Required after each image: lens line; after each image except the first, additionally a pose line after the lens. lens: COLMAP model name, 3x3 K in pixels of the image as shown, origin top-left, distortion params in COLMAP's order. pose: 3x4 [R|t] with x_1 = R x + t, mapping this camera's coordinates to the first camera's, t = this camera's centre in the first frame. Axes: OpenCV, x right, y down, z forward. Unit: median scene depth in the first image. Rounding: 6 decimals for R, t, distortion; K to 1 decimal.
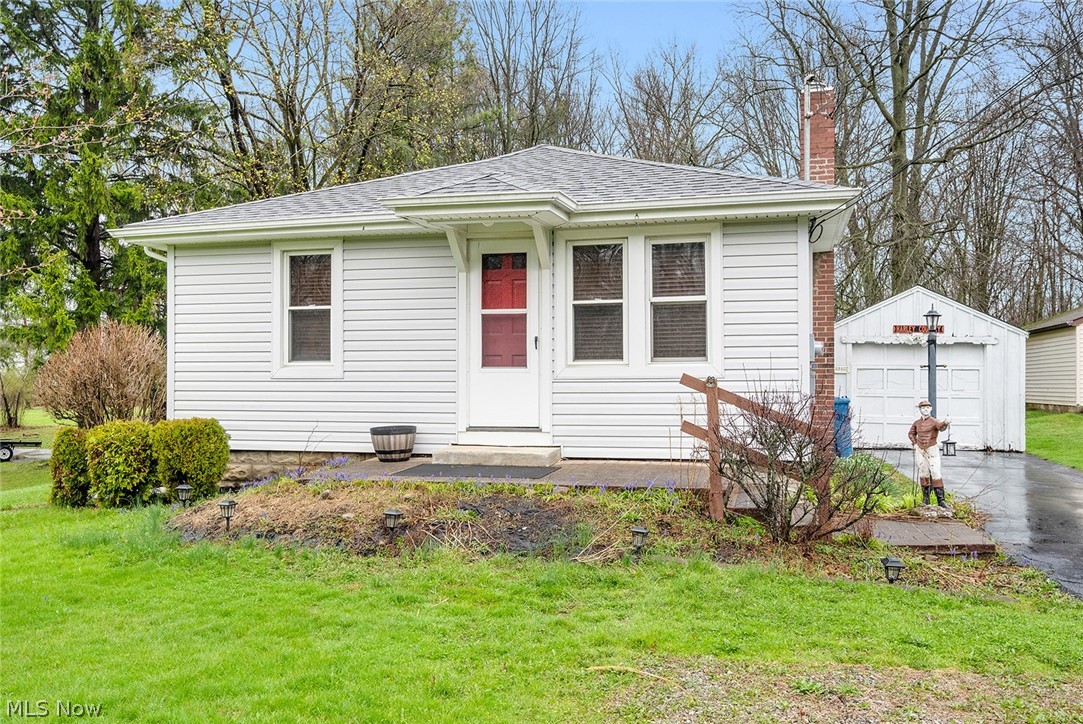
lens RADIAL K [[954.5, 0, 541.5], [0, 954.5, 362.0], [0, 0, 1]] dist [0.004709, 0.006748]
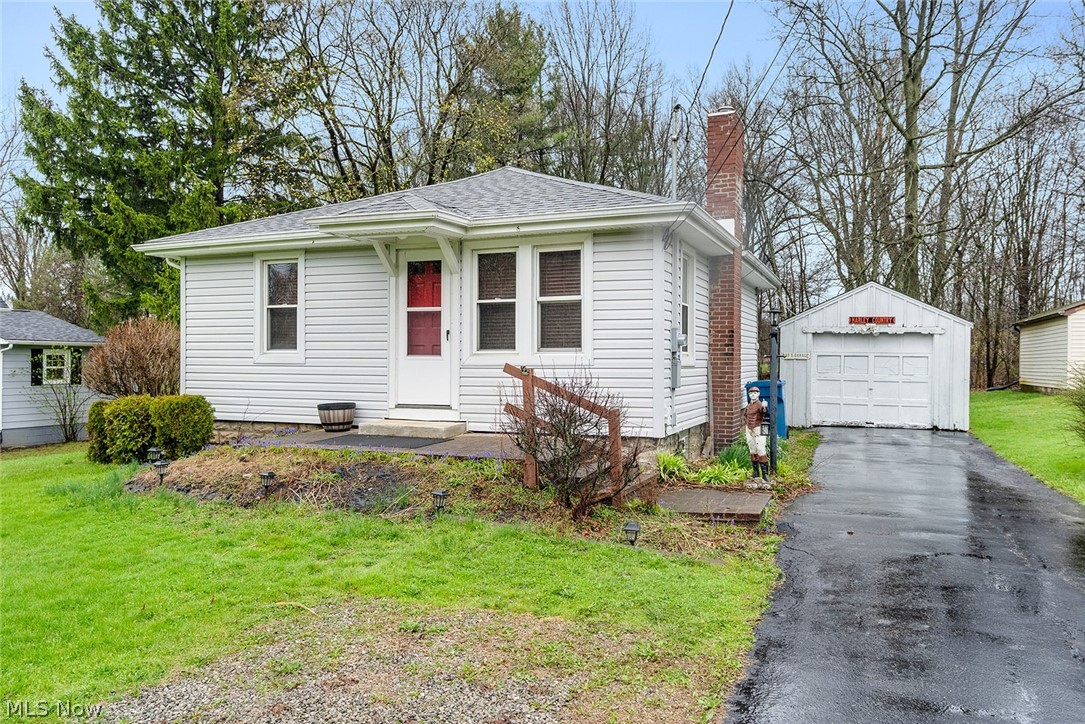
lens RADIAL K [[813.1, 0, 542.5], [0, 813.1, 362.0], [0, 0, 1]] dist [0.011001, 0.000853]
pose [[0.990384, 0.005284, -0.138244, 0.252680], [-0.002399, 0.999776, 0.021032, -0.008261], [0.138324, -0.020498, 0.990175, 0.000404]]
